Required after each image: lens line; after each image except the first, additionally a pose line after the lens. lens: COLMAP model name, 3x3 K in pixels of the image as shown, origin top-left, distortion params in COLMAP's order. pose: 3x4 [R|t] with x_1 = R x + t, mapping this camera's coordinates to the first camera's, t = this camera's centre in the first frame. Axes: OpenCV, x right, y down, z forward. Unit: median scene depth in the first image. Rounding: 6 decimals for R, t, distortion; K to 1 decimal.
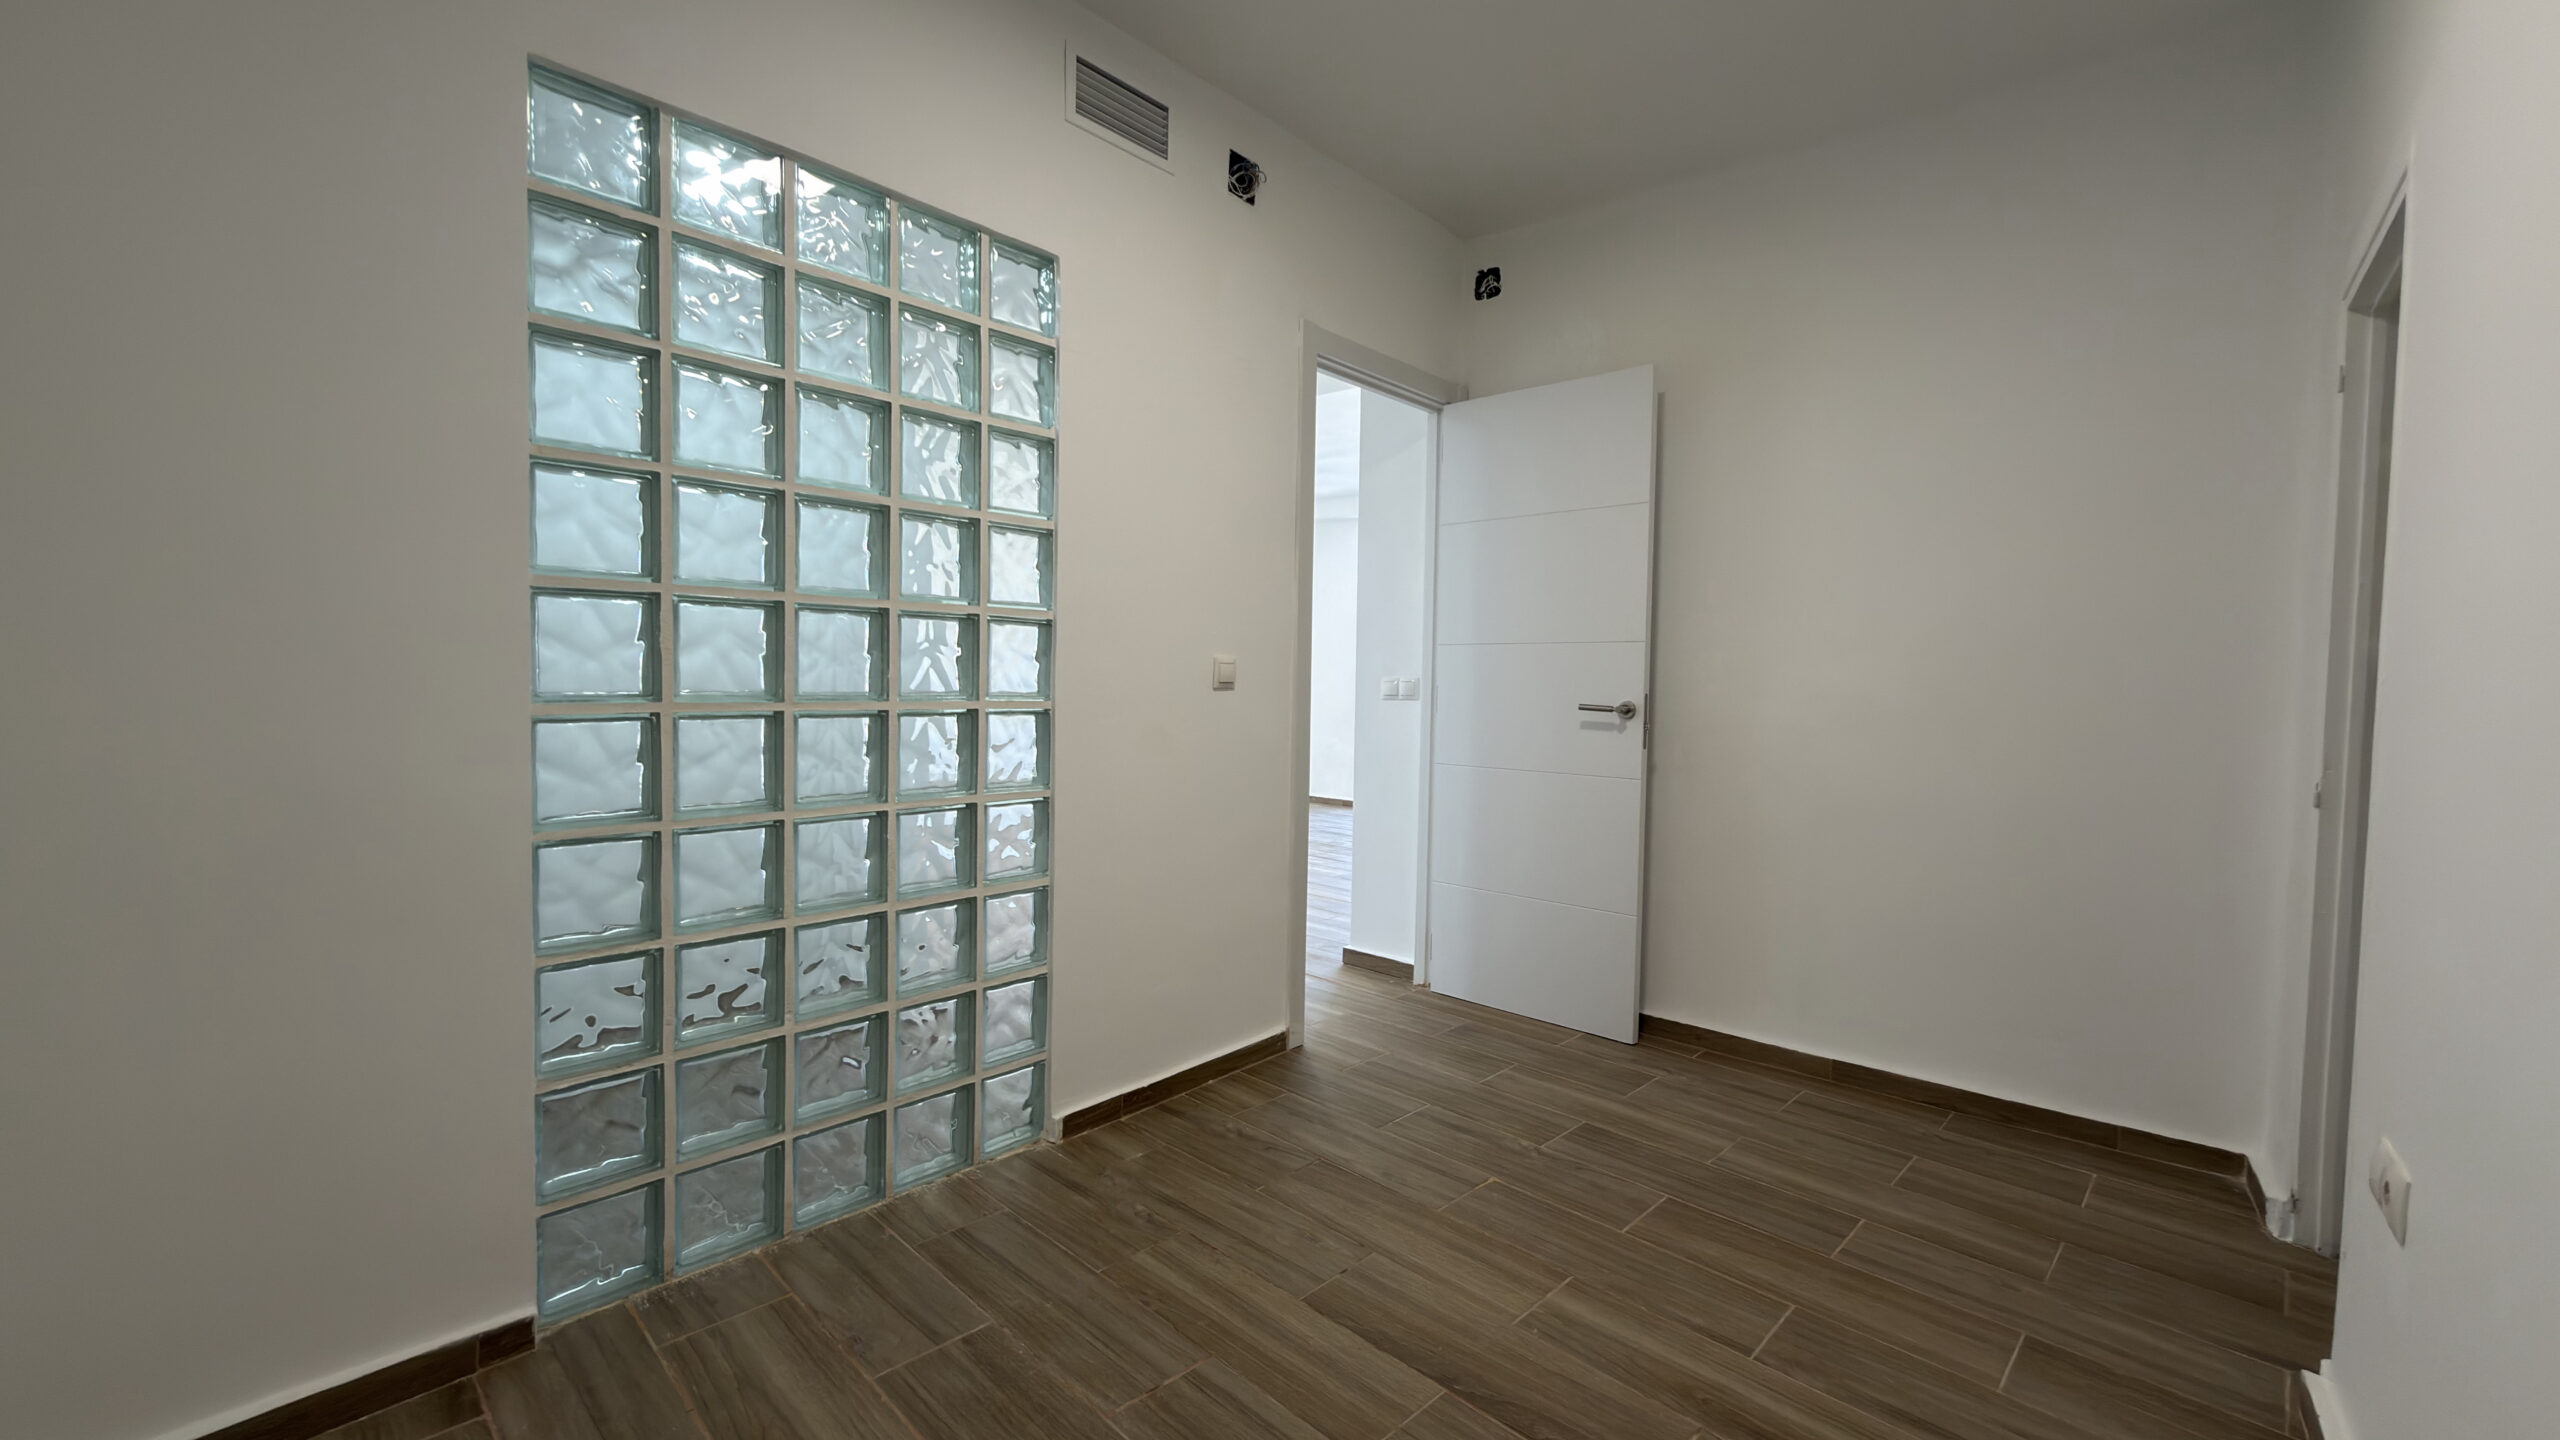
lens RADIAL K [[1018.5, 0, 1276.9], [0, 1018.5, 717.1], [0, 0, 1]] dist [-0.006165, 0.001138]
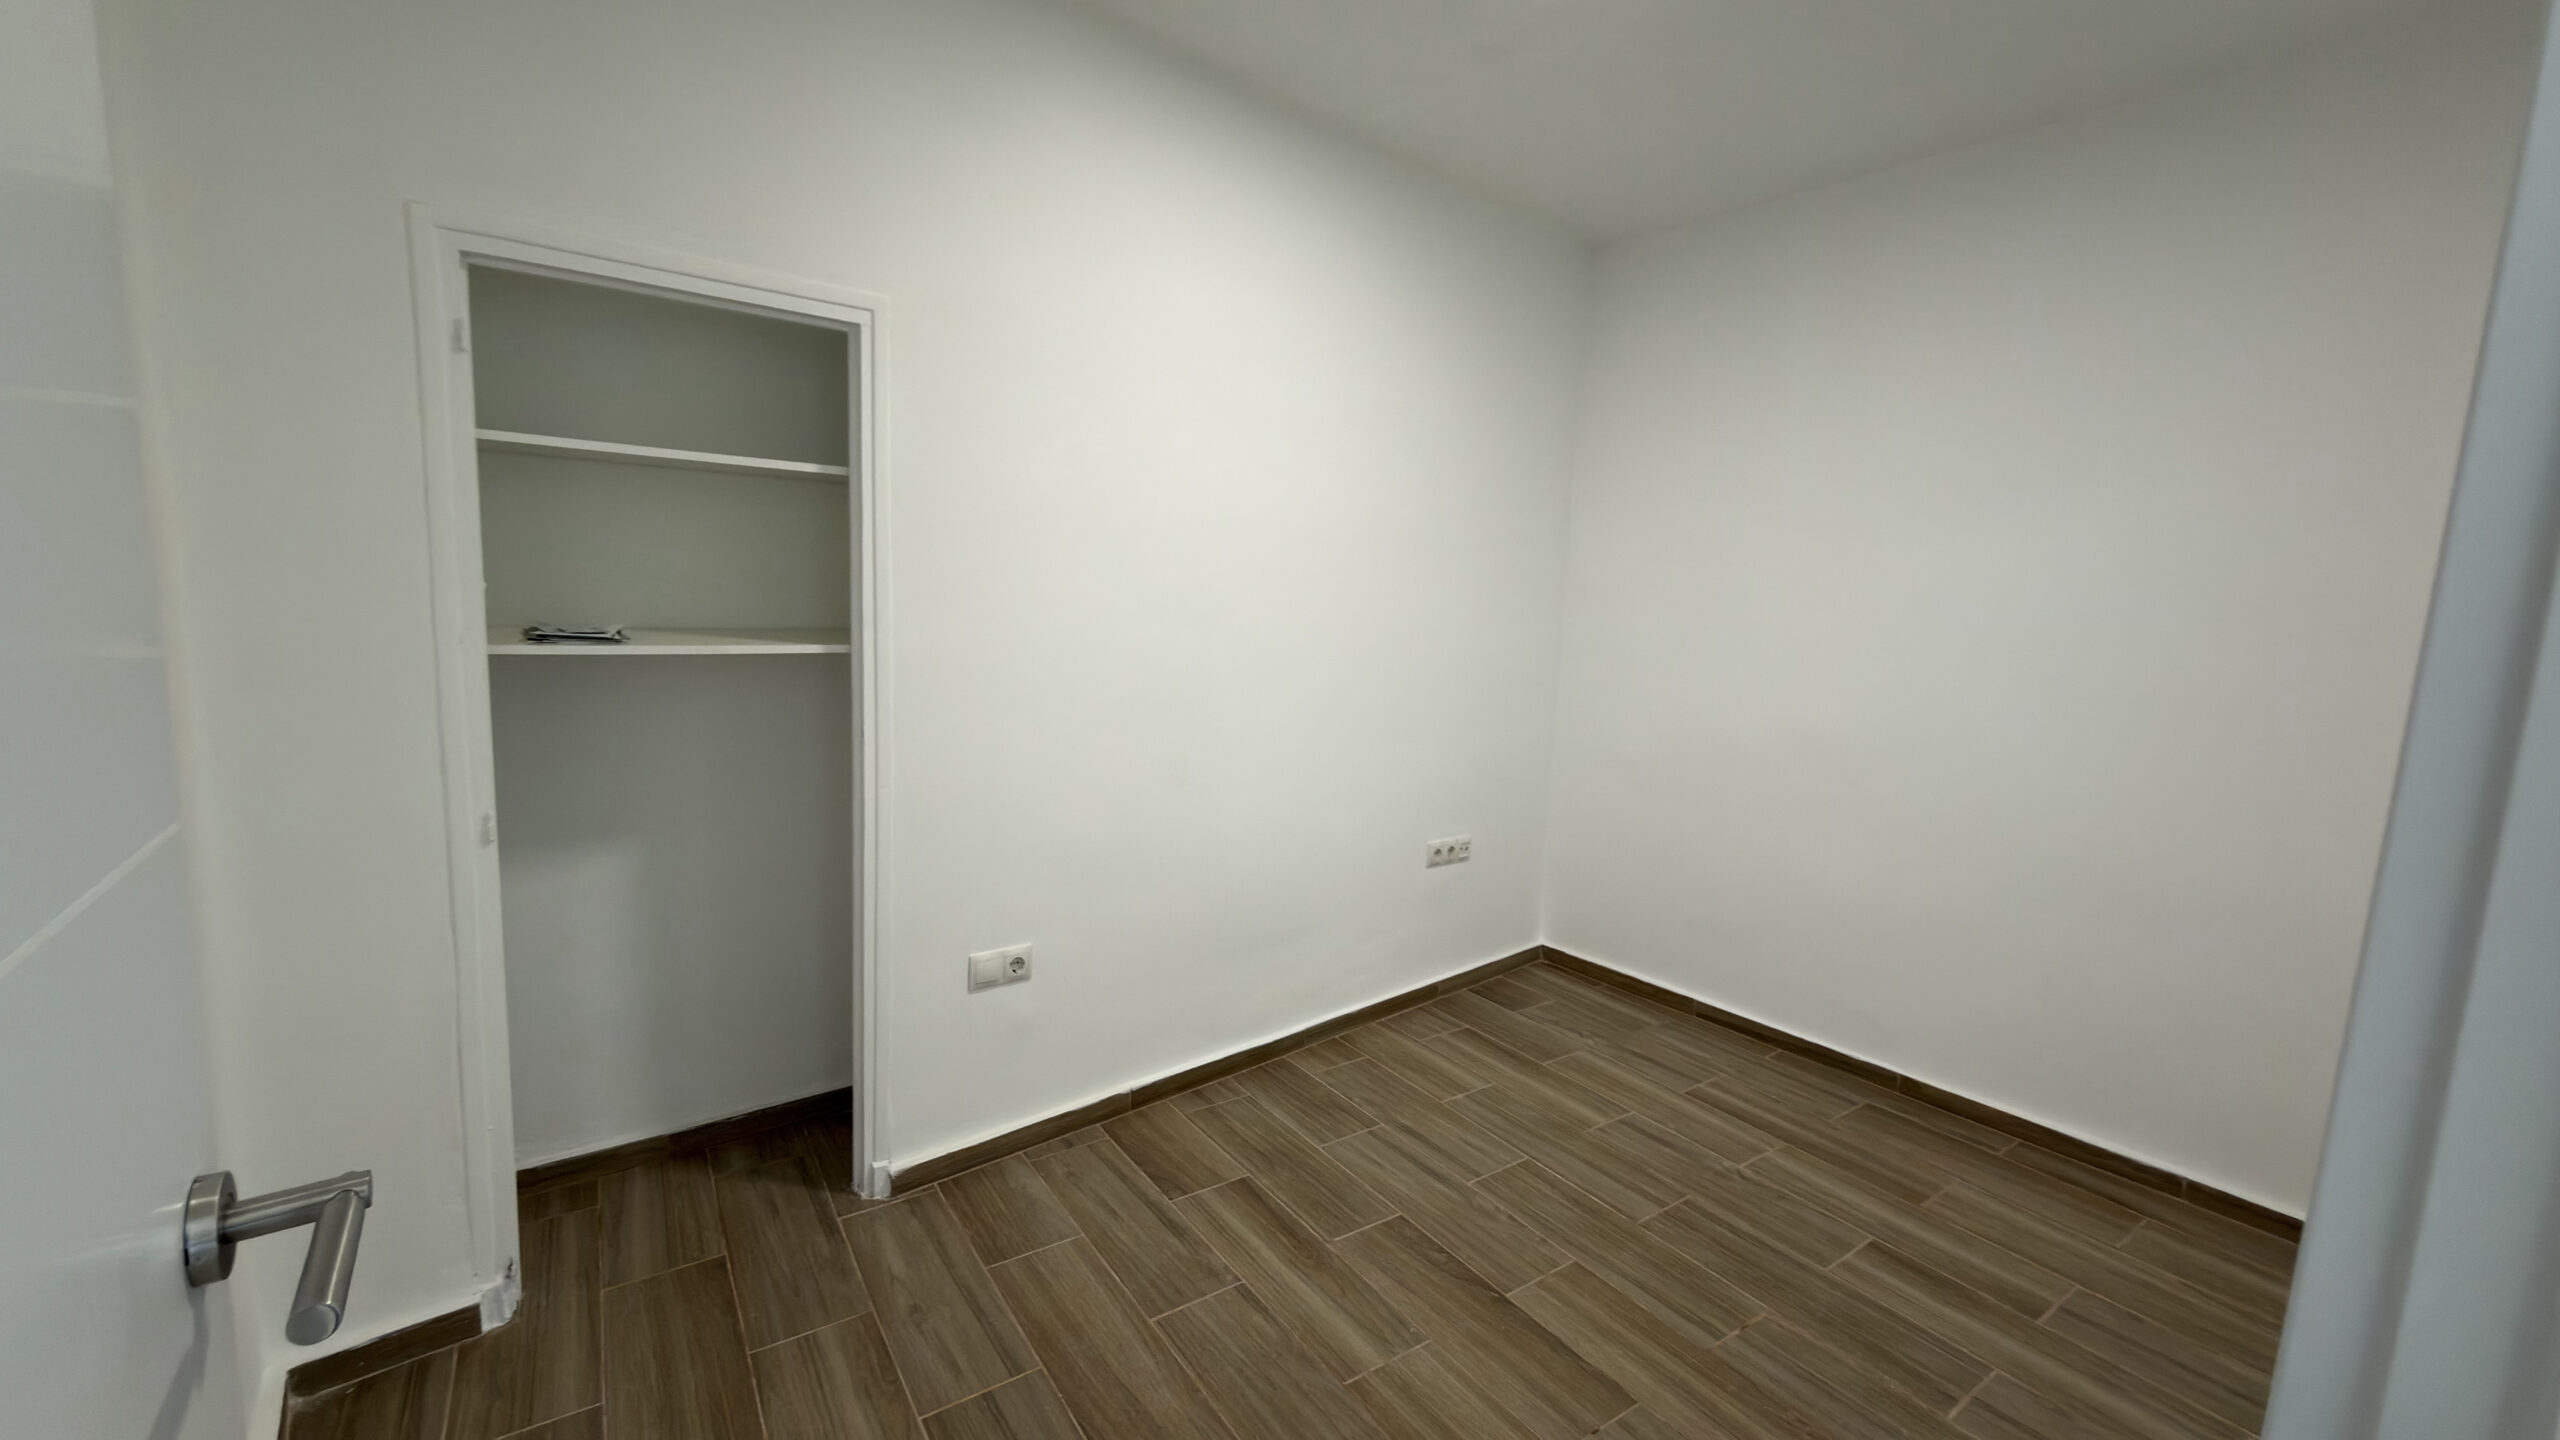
lens RADIAL K [[1018.5, 0, 1284.4], [0, 1018.5, 722.1], [0, 0, 1]] dist [-0.006165, 0.001138]
pose [[-0.981639, -0.085138, 0.170696, 0.253280], [-0.055404, 0.983547, 0.171945, -0.225459], [-0.182526, 0.159331, -0.970205, 1.956691]]
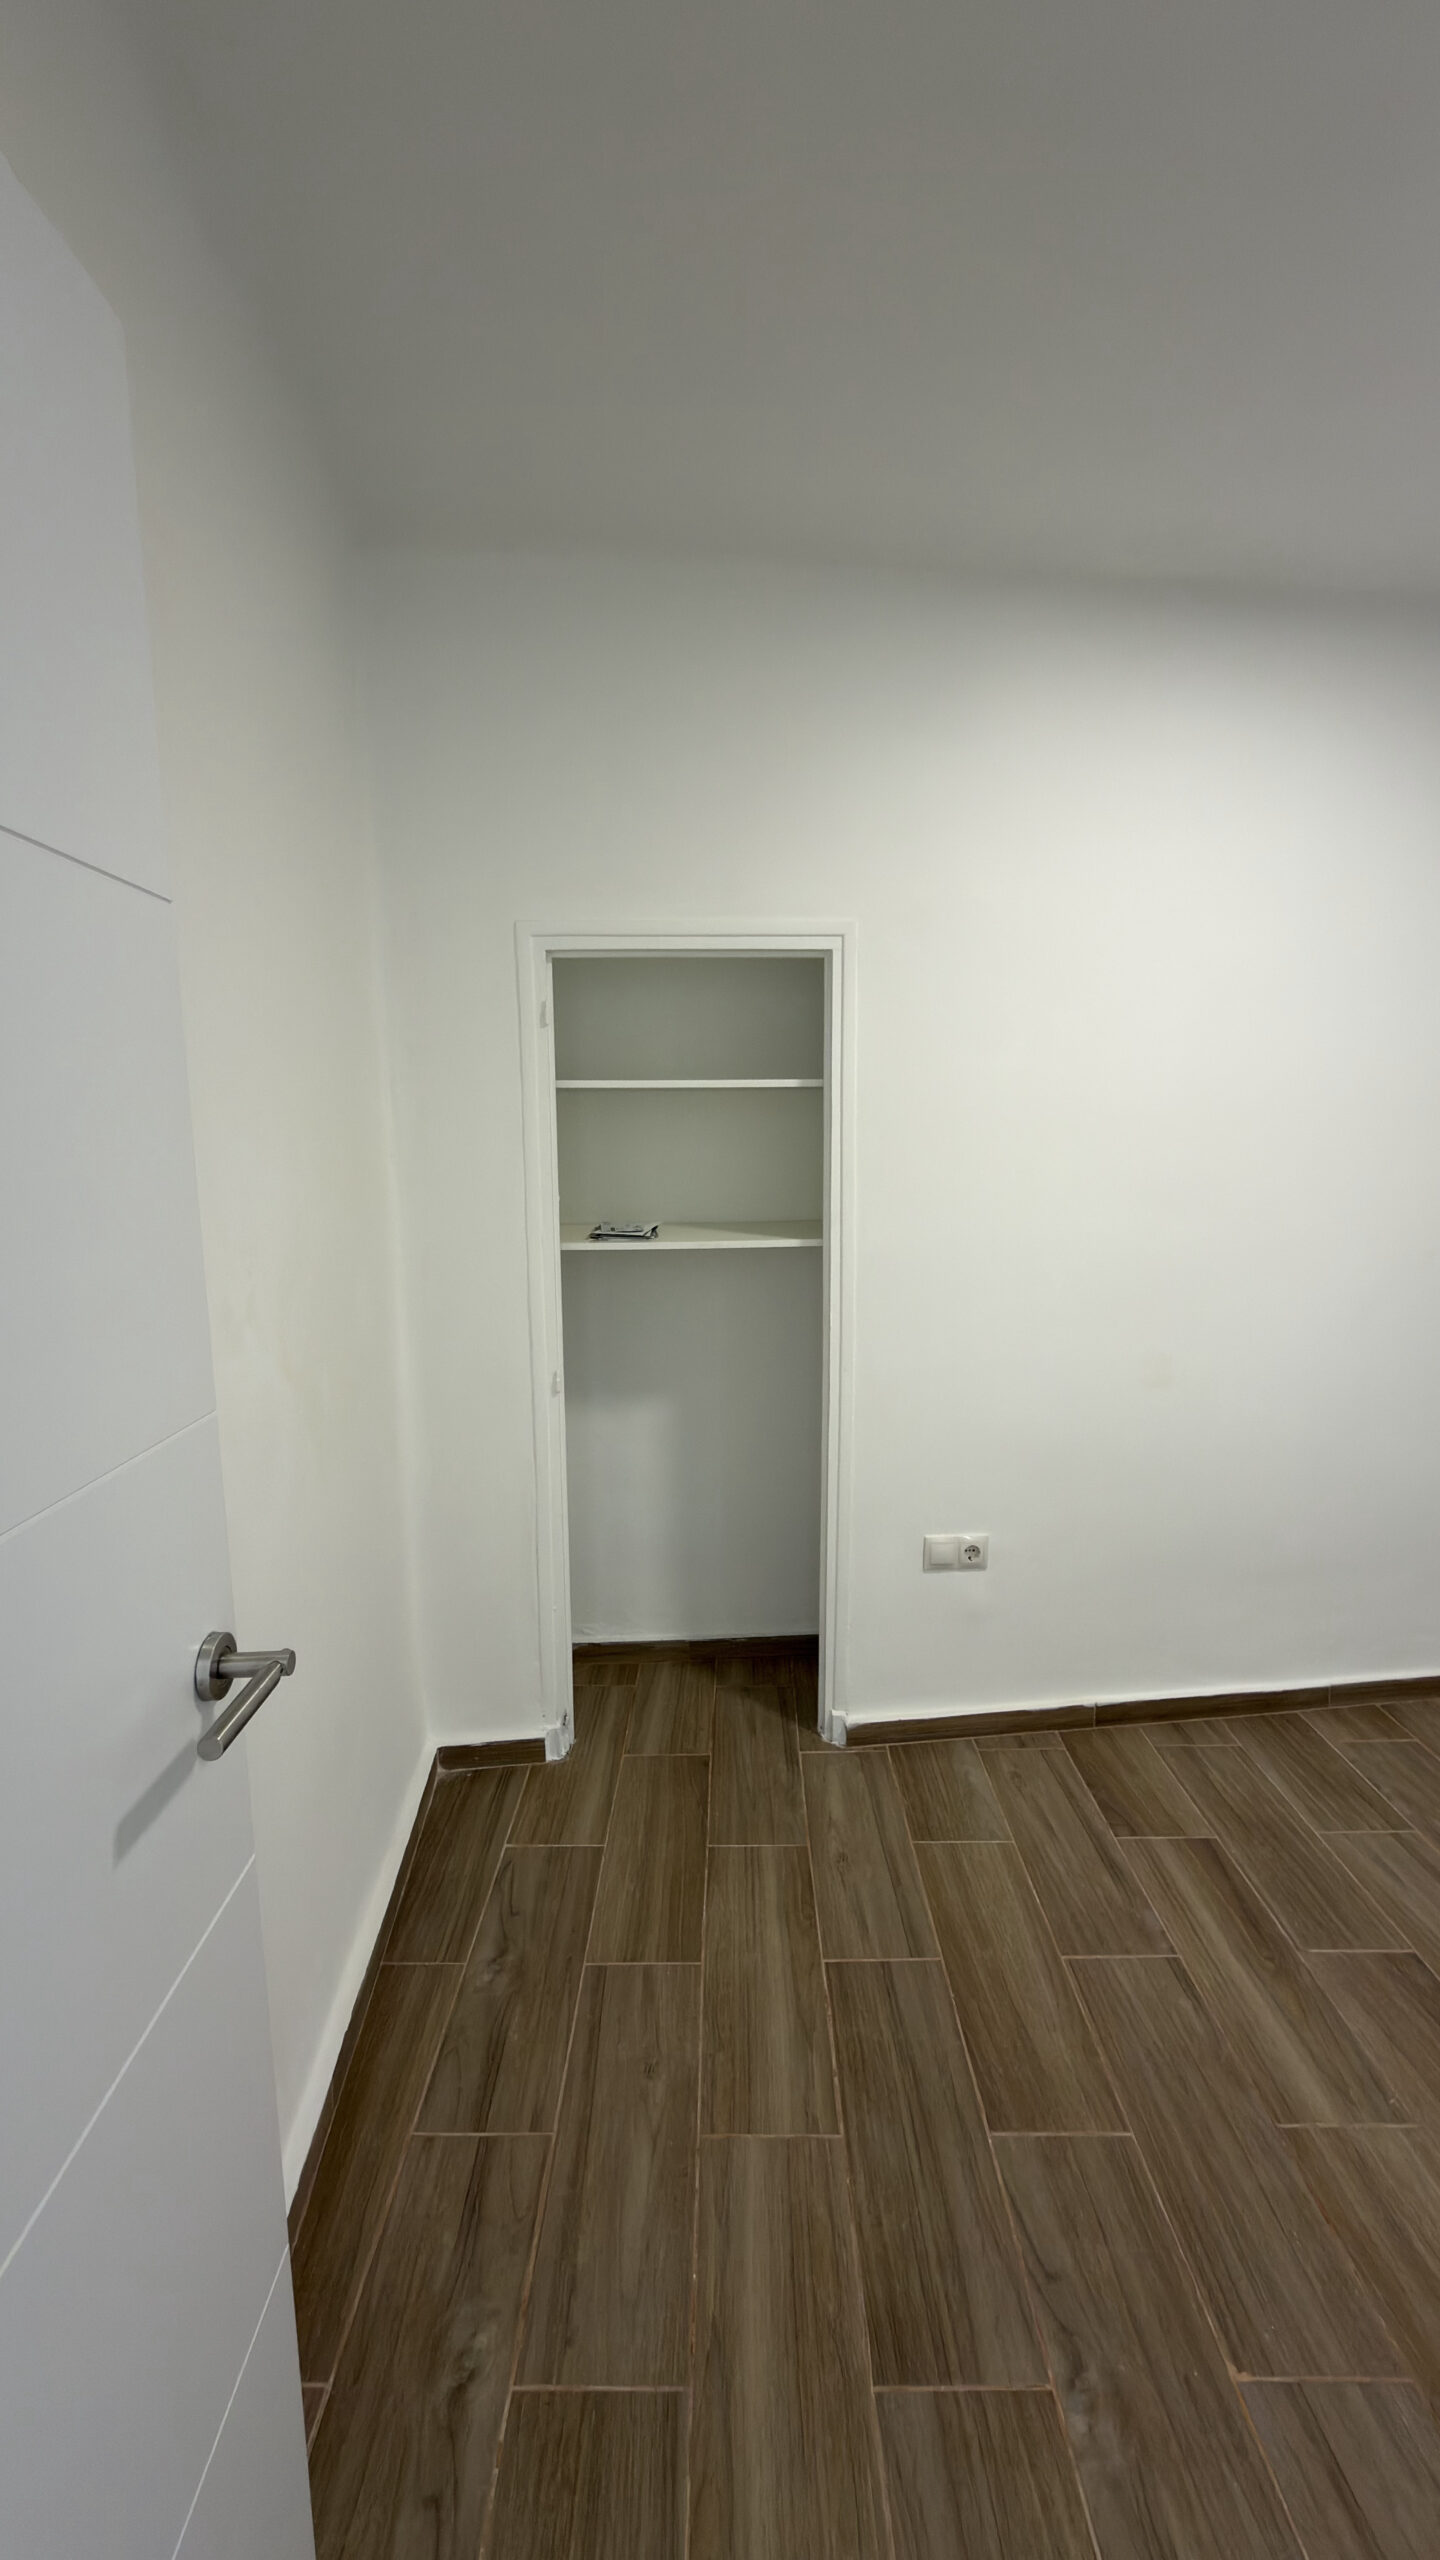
lens RADIAL K [[1018.5, 0, 718.5], [0, 1018.5, 1279.8], [0, 0, 1]] dist [-0.006165, 0.001138]
pose [[-0.700313, -0.109552, 0.705380, 0.118566], [0.026222, 0.983538, 0.178786, -0.269468], [-0.713355, 0.143702, -0.685912, 1.886503]]
